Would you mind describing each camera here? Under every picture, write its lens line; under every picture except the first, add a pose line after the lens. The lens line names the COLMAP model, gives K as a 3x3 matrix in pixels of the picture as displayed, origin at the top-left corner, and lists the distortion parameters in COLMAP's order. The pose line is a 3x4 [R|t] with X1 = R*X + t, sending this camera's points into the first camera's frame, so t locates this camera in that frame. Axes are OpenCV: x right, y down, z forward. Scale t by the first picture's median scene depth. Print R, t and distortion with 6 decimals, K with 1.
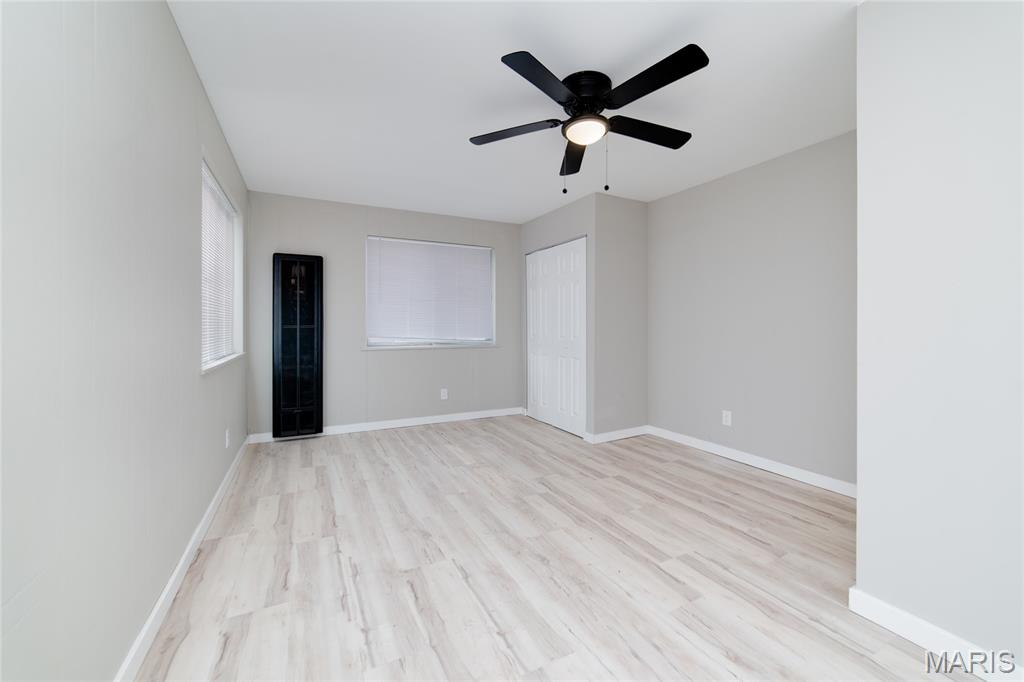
lens RADIAL K [[398.1, 0, 514.8], [0, 398.1, 335.7], [0, 0, 1]] dist [-0.003603, 0.000405]
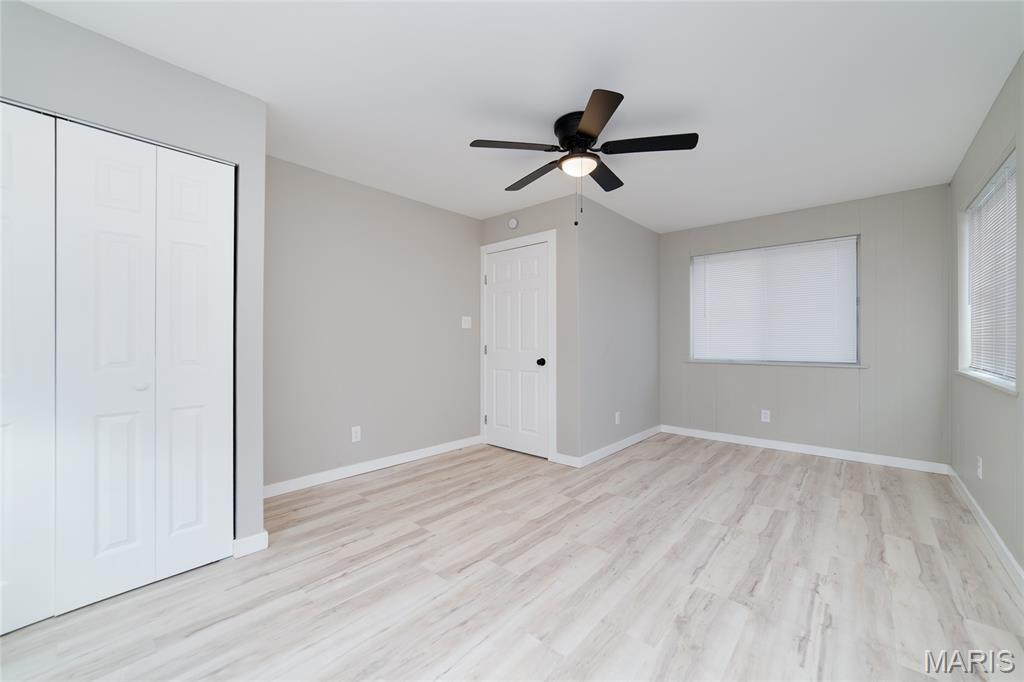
lens RADIAL K [[398.1, 0, 514.8], [0, 398.1, 335.7], [0, 0, 1]] dist [-0.003603, 0.000405]
pose [[-0.354238, 0.012625, 0.935070, -0.659941], [0.017347, 0.999826, -0.006927, -0.023692], [-0.934994, 0.013767, -0.354395, 1.258871]]
